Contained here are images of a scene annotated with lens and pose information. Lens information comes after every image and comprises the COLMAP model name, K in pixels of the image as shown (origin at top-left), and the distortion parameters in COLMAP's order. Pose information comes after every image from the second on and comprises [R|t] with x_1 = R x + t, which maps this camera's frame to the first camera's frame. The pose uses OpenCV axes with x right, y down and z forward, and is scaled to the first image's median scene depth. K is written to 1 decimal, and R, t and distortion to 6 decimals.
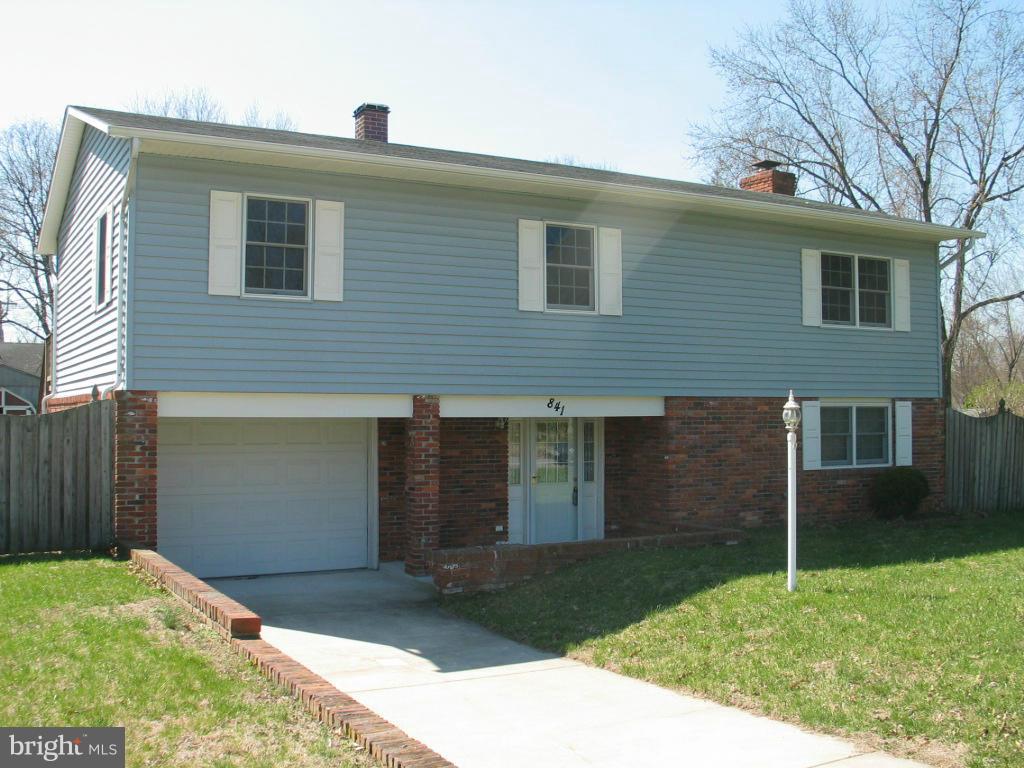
lens RADIAL K [[1083.2, 0, 487.7], [0, 1083.2, 388.7], [0, 0, 1]] dist [-0.190785, 0.231797]
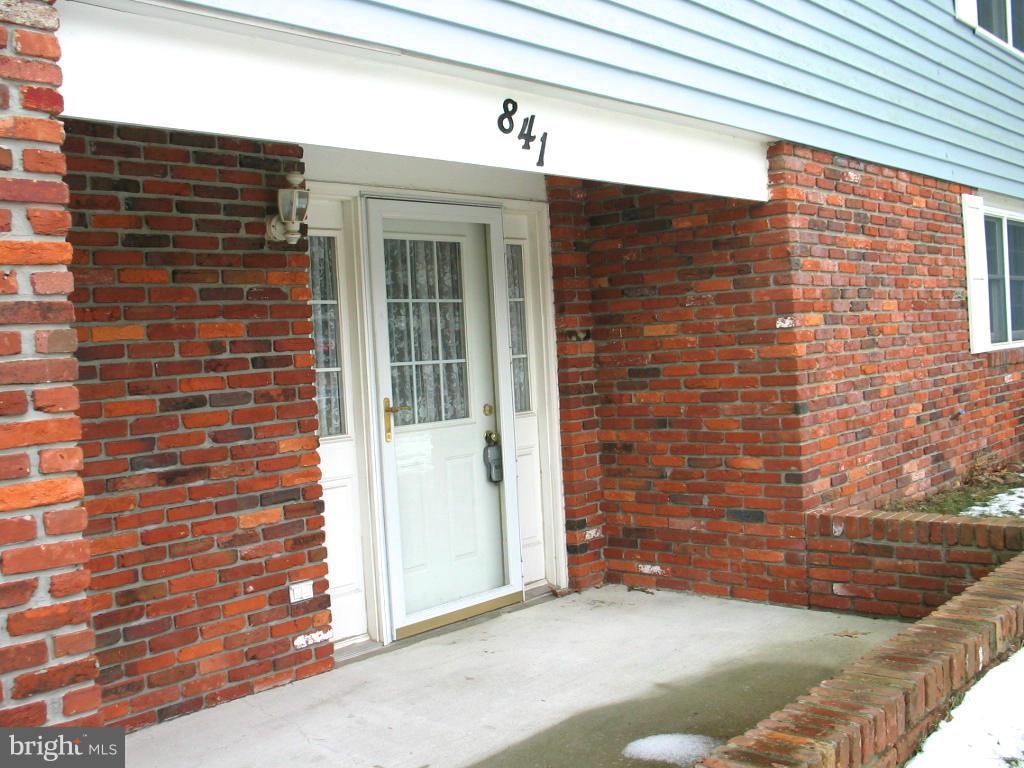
lens RADIAL K [[1083.2, 0, 487.7], [0, 1083.2, 388.7], [0, 0, 1]] dist [-0.190785, 0.231797]
pose [[0.941011, -0.063938, 0.332281, -0.034375], [0.045517, 0.996979, 0.062937, 0.059042], [-0.335301, -0.044100, 0.941078, 0.714382]]
